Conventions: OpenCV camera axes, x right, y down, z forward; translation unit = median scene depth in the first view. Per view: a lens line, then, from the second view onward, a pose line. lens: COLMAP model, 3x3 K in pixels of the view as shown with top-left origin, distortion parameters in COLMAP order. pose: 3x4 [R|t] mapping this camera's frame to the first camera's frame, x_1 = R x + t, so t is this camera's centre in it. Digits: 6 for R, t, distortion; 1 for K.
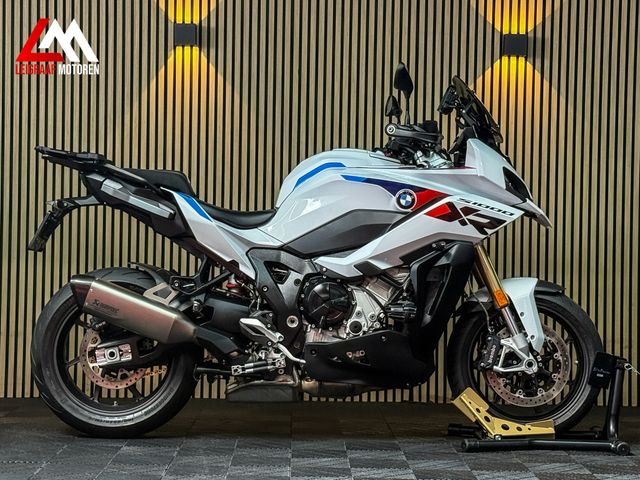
lens RADIAL K [[1370.9, 0, 320.0], [0, 1370.9, 240.0], [0, 0, 1]] dist [0.098521, 0.376813]
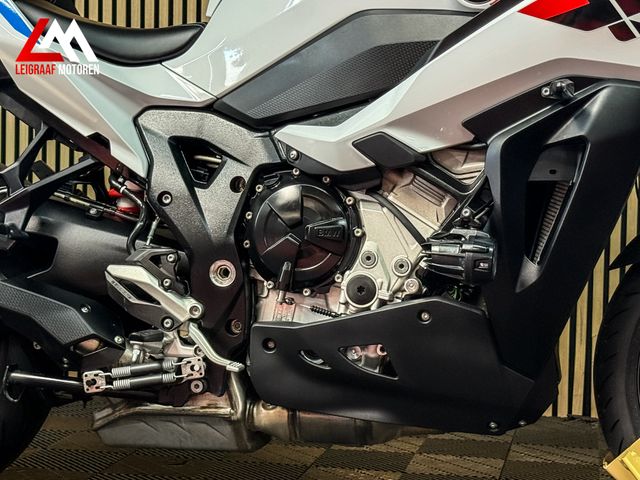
lens RADIAL K [[1370.9, 0, 320.0], [0, 1370.9, 240.0], [0, 0, 1]] dist [0.098521, 0.376813]
pose [[0.977264, 0.012481, -0.211658, 0.102665], [-0.002730, 0.998924, 0.046299, 0.028471], [0.212008, -0.044669, 0.976246, 0.581669]]
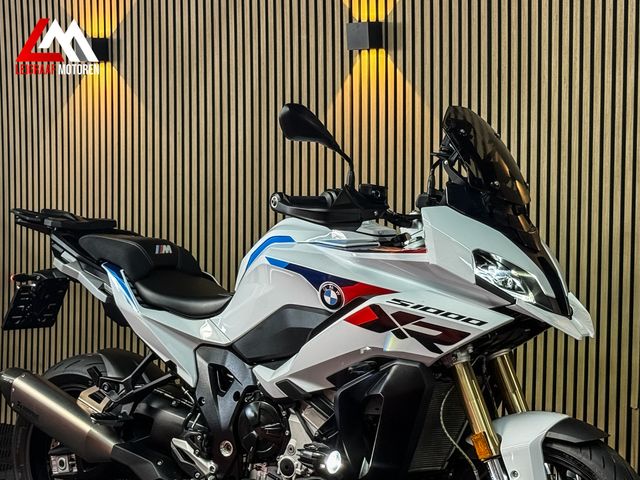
lens RADIAL K [[1353.7, 0, 320.0], [0, 1353.7, 240.0], [0, 0, 1]] dist [0.084146, 0.365714]
pose [[0.811913, 0.021024, -0.583400, 0.452571], [0.011184, 0.998608, 0.051552, -0.092305], [0.583672, -0.048380, 0.810547, 0.434641]]
